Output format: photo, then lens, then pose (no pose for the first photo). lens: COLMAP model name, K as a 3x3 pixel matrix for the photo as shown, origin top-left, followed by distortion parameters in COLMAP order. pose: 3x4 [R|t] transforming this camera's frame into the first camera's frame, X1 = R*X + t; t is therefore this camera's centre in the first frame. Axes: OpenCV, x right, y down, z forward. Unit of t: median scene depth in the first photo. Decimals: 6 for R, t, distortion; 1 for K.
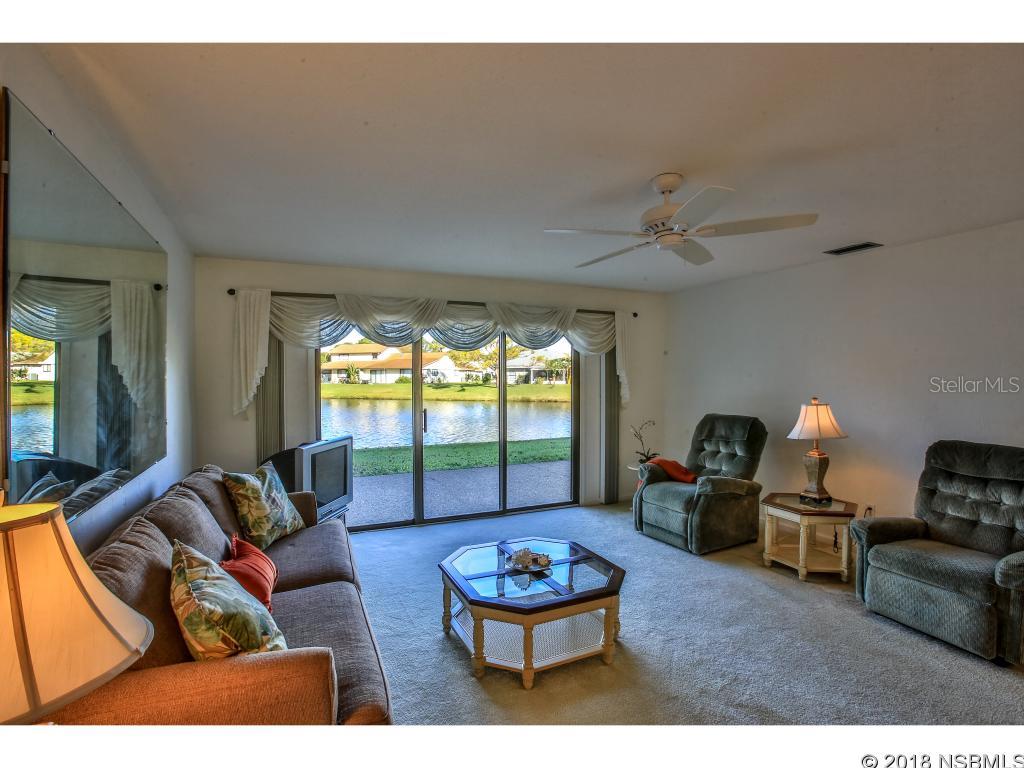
lens RADIAL K [[494.6, 0, 501.4], [0, 494.6, 383.5], [0, 0, 1]] dist [-0.071433, 0.031583]
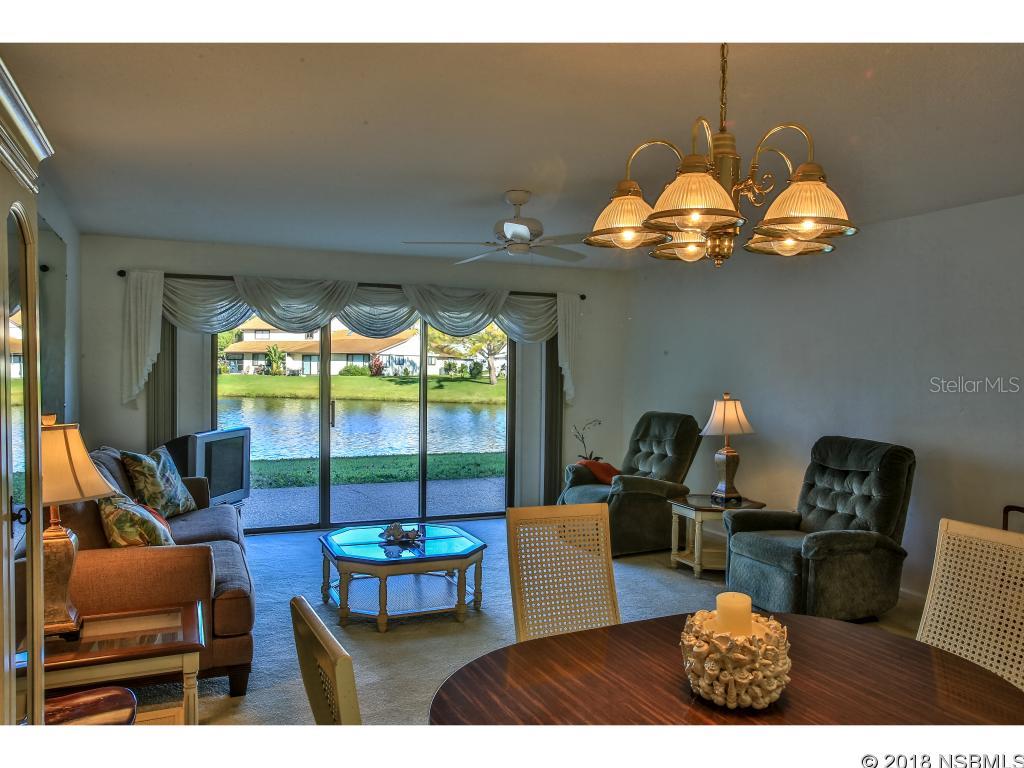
lens RADIAL K [[751.9, 0, 488.5], [0, 751.9, 383.3], [0, 0, 1]] dist [0.005022, 0.001982]
pose [[0.999736, 0.013388, -0.018658, 0.184277], [-0.013253, 0.999885, 0.007316, 0.005464], [0.018754, -0.007066, 0.999799, -0.445900]]
